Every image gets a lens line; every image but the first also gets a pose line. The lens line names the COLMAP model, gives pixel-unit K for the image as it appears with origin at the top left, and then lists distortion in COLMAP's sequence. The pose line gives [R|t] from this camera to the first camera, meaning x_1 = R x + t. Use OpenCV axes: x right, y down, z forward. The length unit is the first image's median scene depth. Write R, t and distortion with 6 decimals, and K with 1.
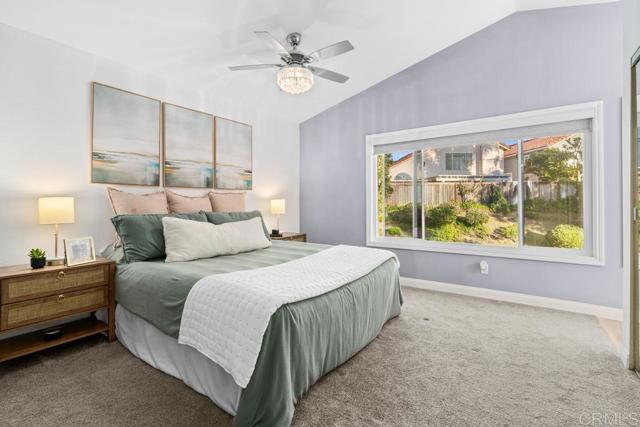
lens RADIAL K [[293.2, 0, 343.7], [0, 293.2, 199.1], [0, 0, 1]] dist [-0.007578, -0.001208]
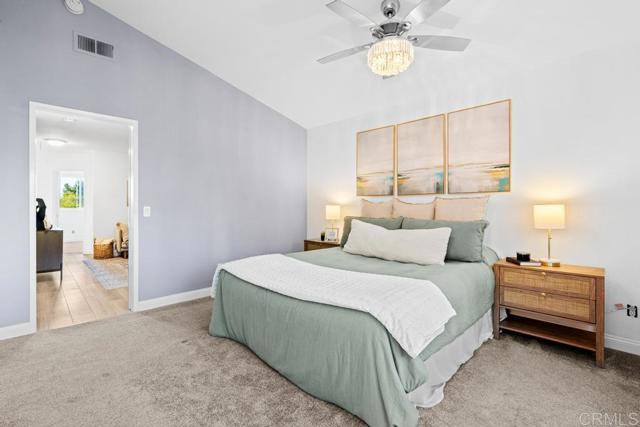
lens RADIAL K [[293.2, 0, 322.5], [0, 293.2, 212.1], [0, 0, 1]] dist [-0.007578, -0.001208]
pose [[-0.217779, 0.013574, -0.975904, 0.562984], [0.004682, 0.999906, 0.012863, 0.008177], [0.975987, -0.001768, -0.217822, 0.868091]]
